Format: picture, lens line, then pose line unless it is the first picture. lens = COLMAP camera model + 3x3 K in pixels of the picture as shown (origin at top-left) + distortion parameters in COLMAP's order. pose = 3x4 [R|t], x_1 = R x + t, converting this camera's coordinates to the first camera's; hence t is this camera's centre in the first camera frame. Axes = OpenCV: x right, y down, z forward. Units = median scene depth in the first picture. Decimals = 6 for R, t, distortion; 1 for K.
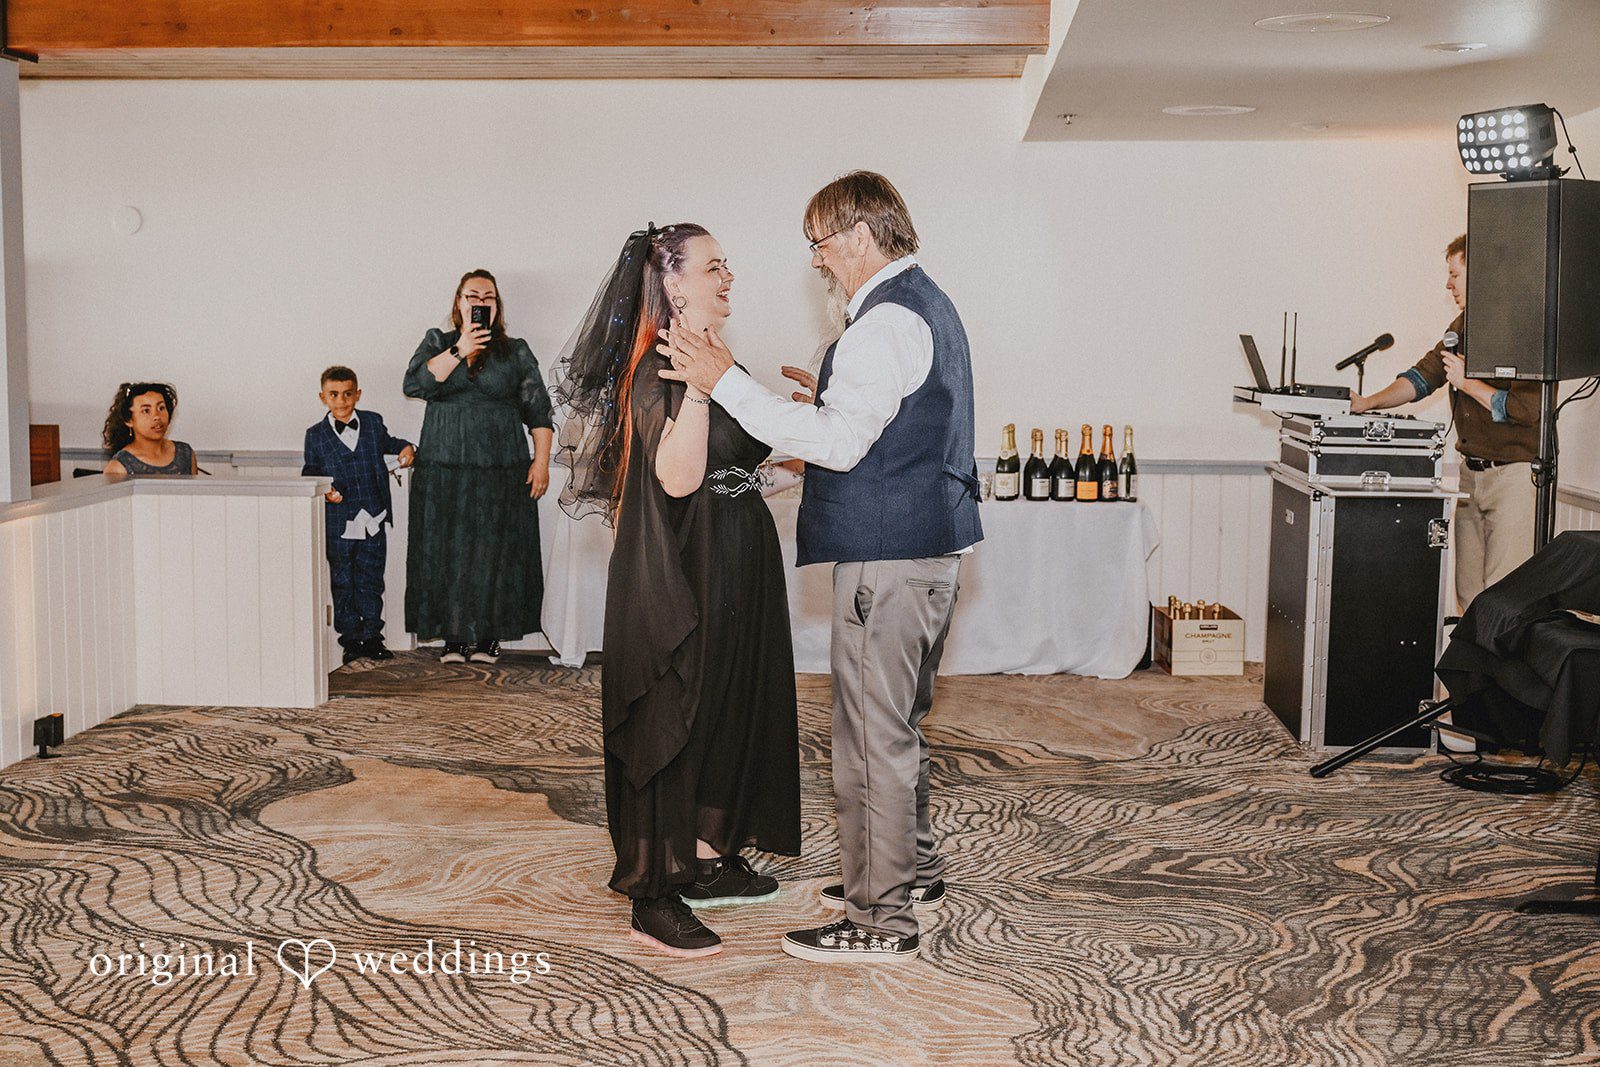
lens RADIAL K [[2104.8, 0, 800.0], [0, 2104.8, 533.5], [0, 0, 1]] dist [0.001788, 0.008886]
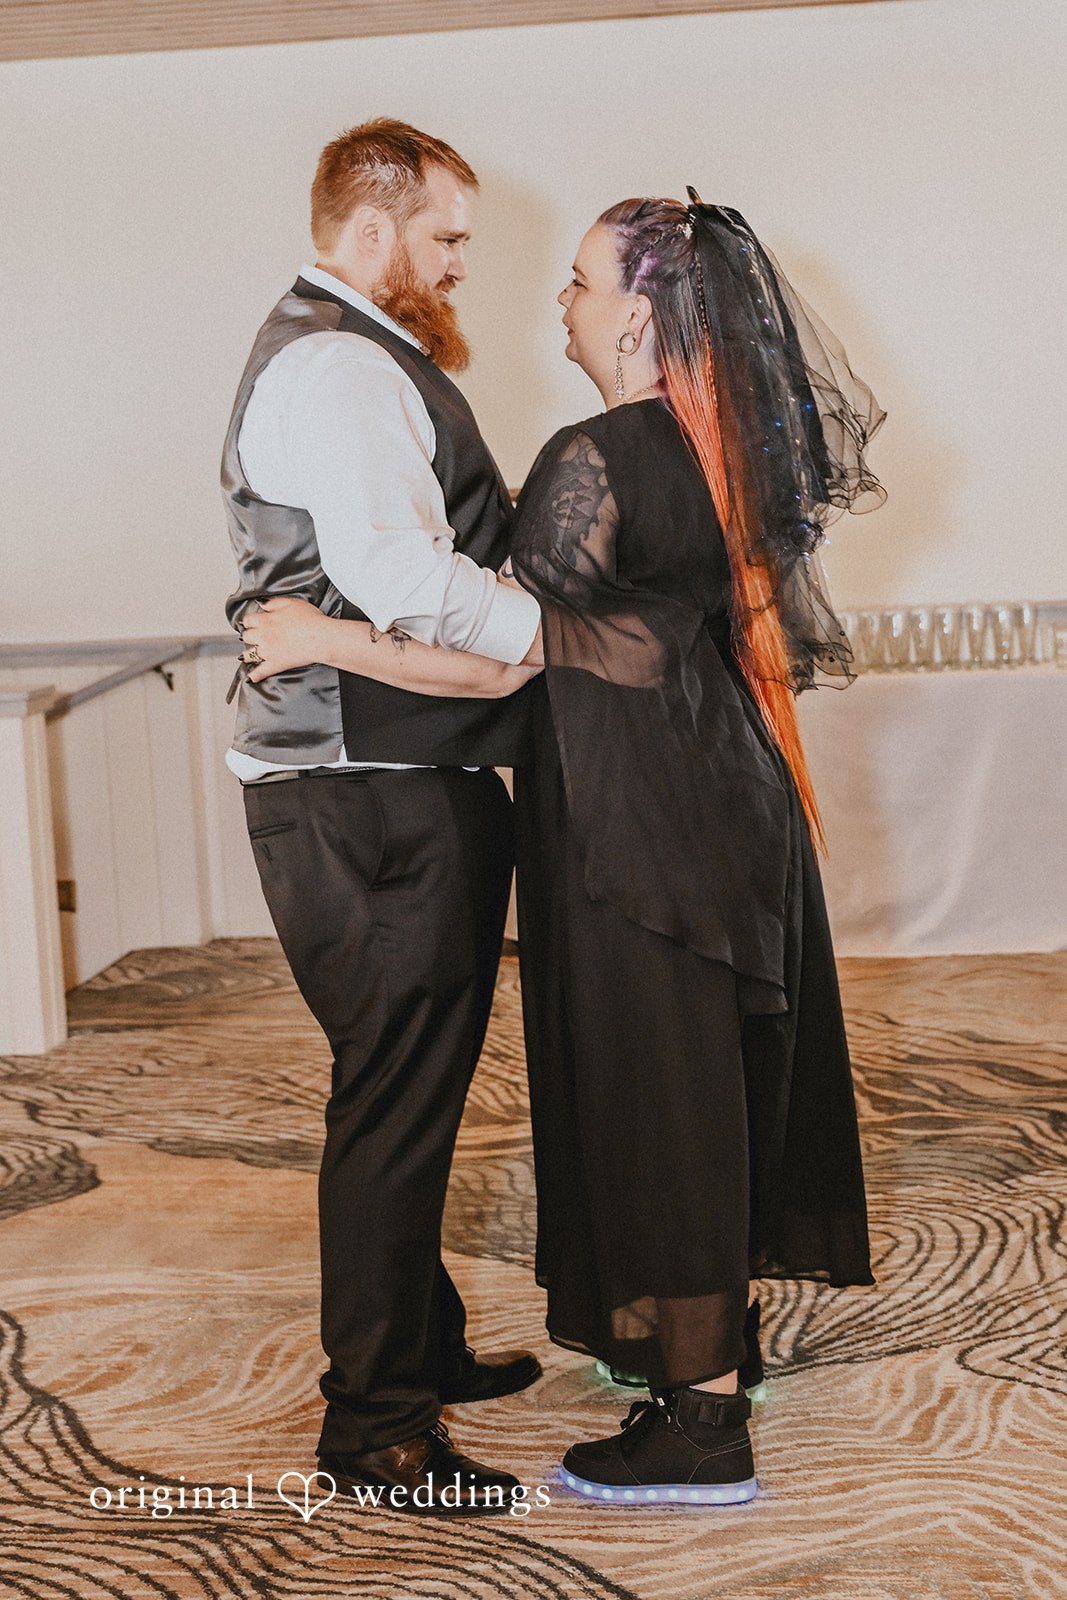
lens RADIAL K [[2865.5, 0, 557.3], [0, 2865.5, 766.7], [0, 0, 1]] dist [0.024513, -0.040054]
pose [[0.996283, -0.047502, -0.071856, -0.019472], [0.048654, 0.998713, 0.014356, -0.009849], [0.071081, -0.017798, 0.997312, 0.232764]]
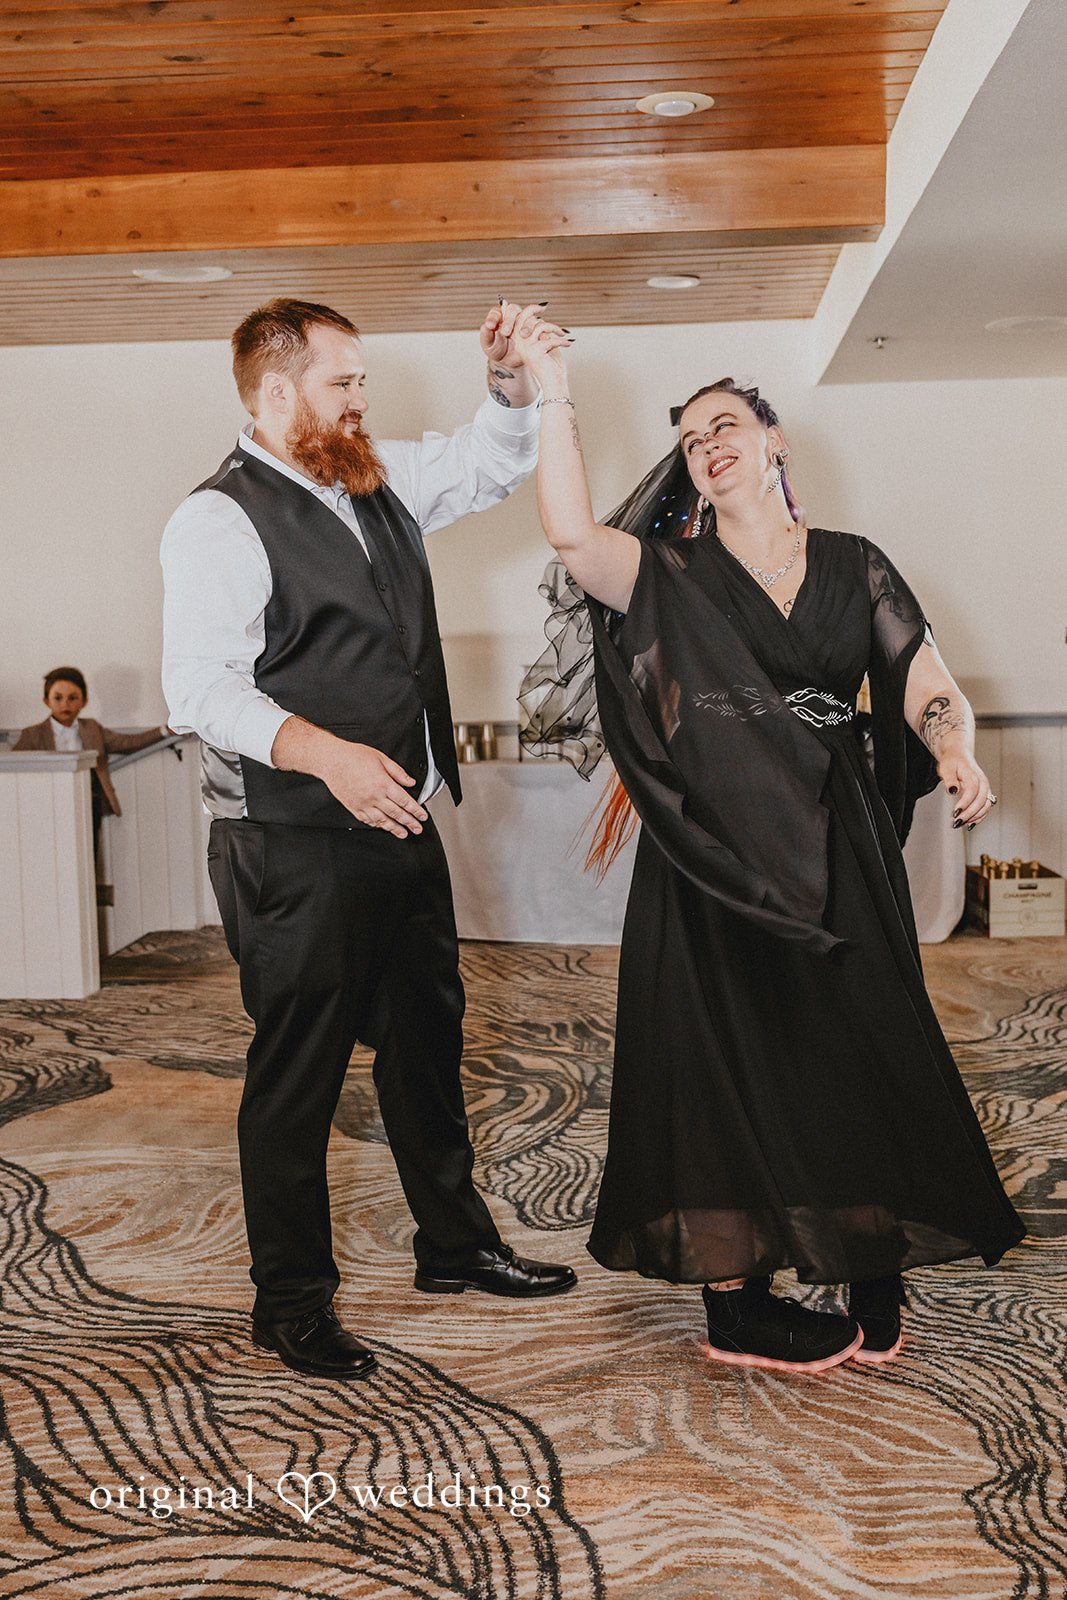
lens RADIAL K [[1758.2, 0, 533.5], [0, 1758.2, 800.0], [0, 0, 1]] dist [0.016735, -0.014992]
pose [[0.999510, -0.025444, -0.018230, -0.021898], [0.025388, 0.999672, -0.003300, 0.003944], [0.018308, 0.002835, 0.999828, 0.321283]]
